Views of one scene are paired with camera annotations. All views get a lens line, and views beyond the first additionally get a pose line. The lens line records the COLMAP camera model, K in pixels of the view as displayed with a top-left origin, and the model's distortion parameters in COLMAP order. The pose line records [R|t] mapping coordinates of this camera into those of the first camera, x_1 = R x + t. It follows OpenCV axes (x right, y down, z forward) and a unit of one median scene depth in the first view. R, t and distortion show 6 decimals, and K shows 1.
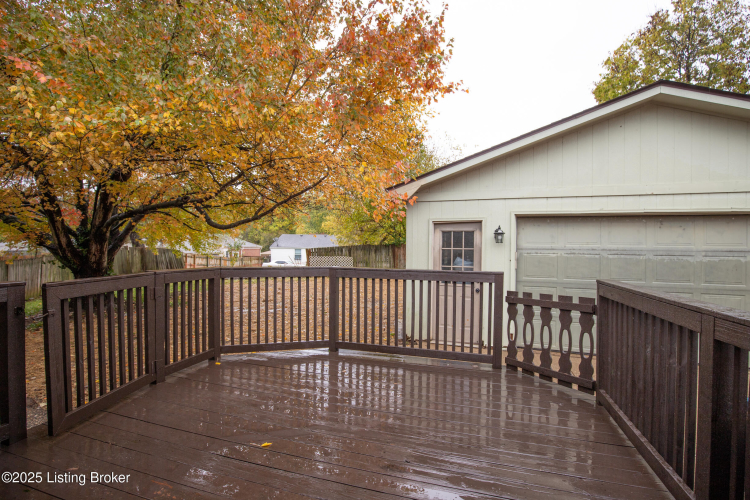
lens RADIAL K [[343.2, 0, 375.0], [0, 343.2, 250.0], [0, 0, 1]] dist [-0.019383, 0.000235]
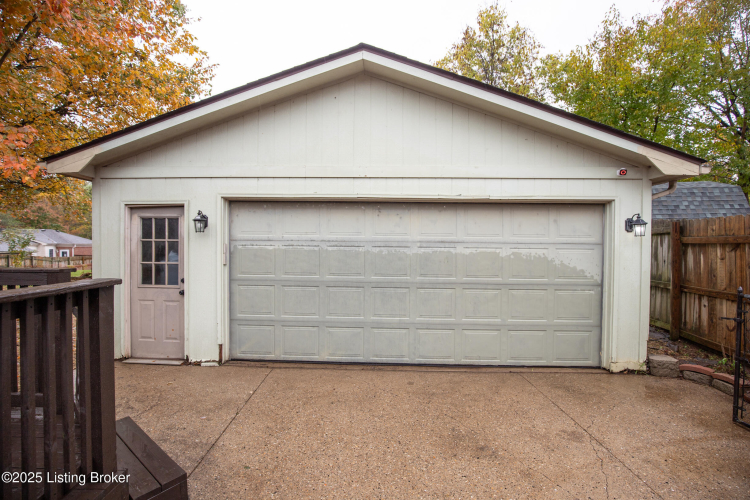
lens RADIAL K [[356.3, 0, 324.0], [0, 356.3, 248.9], [0, 0, 1]] dist [-0.041103, -0.000026]
pose [[0.961449, -0.005622, 0.274924, 0.407940], [0.003191, 0.999952, 0.009289, 0.011436], [-0.274963, -0.008053, 0.961421, 0.125741]]
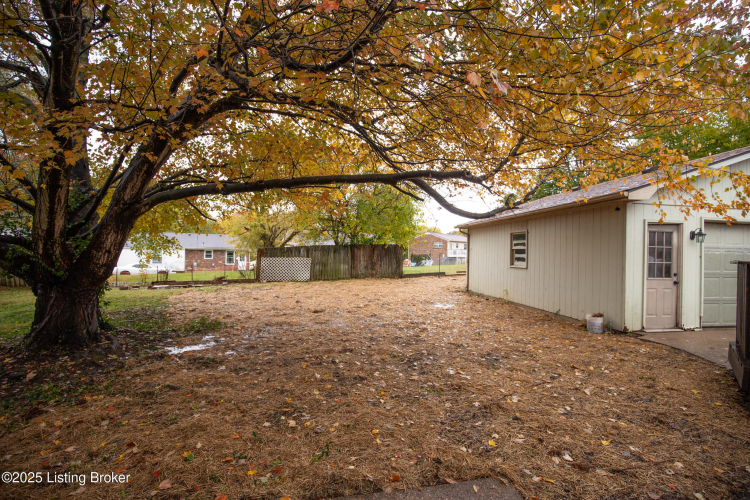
lens RADIAL K [[343.2, 0, 375.0], [0, 343.2, 250.0], [0, 0, 1]] dist [-0.019383, 0.000235]
pose [[0.902018, 0.002634, 0.431691, -1.193679], [-0.001034, 0.999992, -0.003942, 0.011190], [-0.431698, 0.003109, 0.902013, 0.410302]]
